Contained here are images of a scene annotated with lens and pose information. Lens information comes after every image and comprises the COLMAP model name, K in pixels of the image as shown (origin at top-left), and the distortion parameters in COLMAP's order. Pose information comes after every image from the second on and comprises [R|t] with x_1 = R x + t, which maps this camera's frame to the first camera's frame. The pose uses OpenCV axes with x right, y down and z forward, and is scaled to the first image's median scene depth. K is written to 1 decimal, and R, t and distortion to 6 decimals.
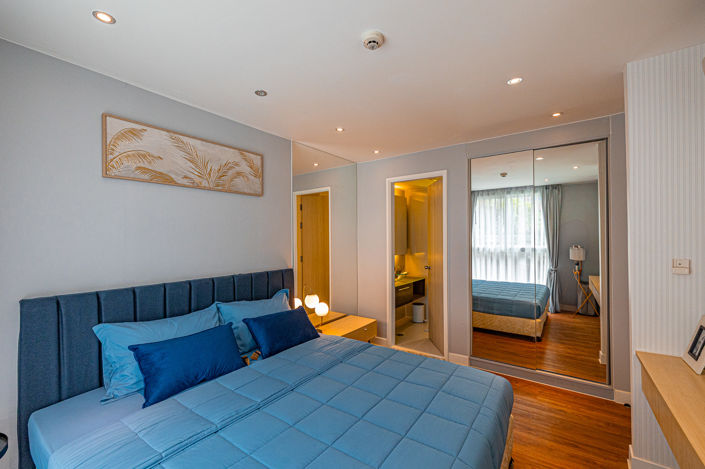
lens RADIAL K [[306.6, 0, 354.1], [0, 306.6, 237.7], [0, 0, 1]] dist [0.005661, 0.000516]
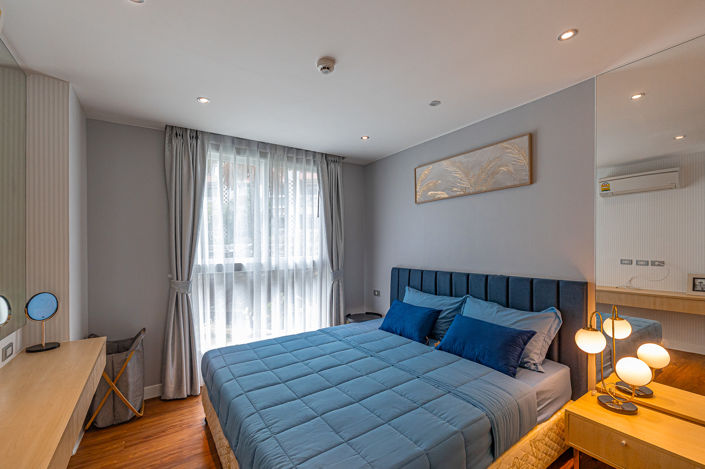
lens RADIAL K [[291.8, 0, 354.9], [0, 291.8, 239.5], [0, 0, 1]] dist [-0.001744, -0.000073]
pose [[-0.348438, 0.008072, -0.937297, 0.608041], [0.021770, 0.999763, 0.000517, -0.000416], [0.937079, -0.020225, -0.348531, 0.871655]]
